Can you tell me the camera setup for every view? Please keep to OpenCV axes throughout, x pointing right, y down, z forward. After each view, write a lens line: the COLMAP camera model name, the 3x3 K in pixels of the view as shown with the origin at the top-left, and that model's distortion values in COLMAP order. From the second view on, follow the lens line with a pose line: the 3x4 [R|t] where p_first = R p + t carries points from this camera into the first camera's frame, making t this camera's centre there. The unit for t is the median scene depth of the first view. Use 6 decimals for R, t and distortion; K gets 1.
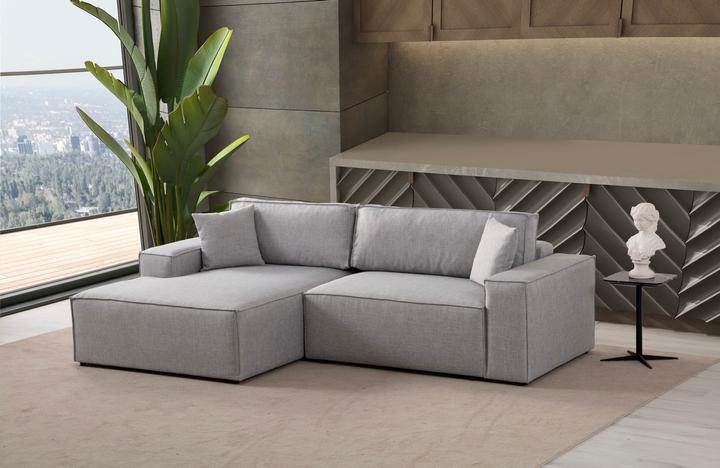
lens RADIAL K [[1793.4, 0, 360.6], [0, 1793.4, 234.8], [0, 0, 1]] dist [-0.095214, 0.000000]
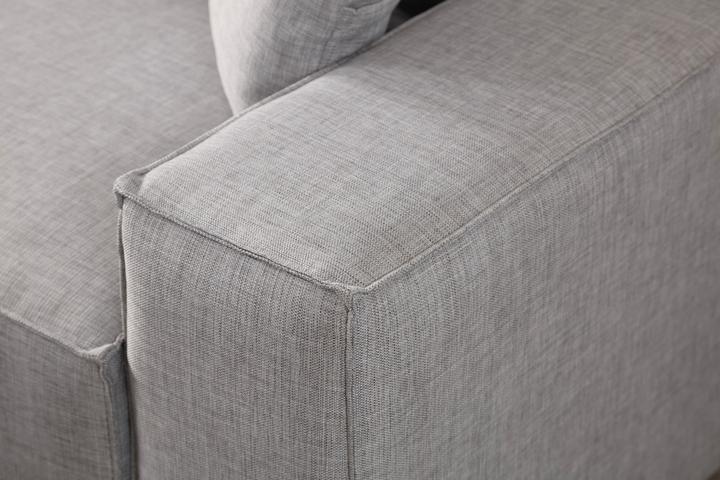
lens RADIAL K [[2002.1, 0, 360.7], [0, 2002.1, 243.4], [0, 0, 1]] dist [0.593862, 0.000000]
pose [[0.981993, 0.113821, -0.150777, 0.108899], [-0.042421, 0.910595, 0.411117, -0.038291], [0.184091, -0.397318, 0.899027, 0.809347]]
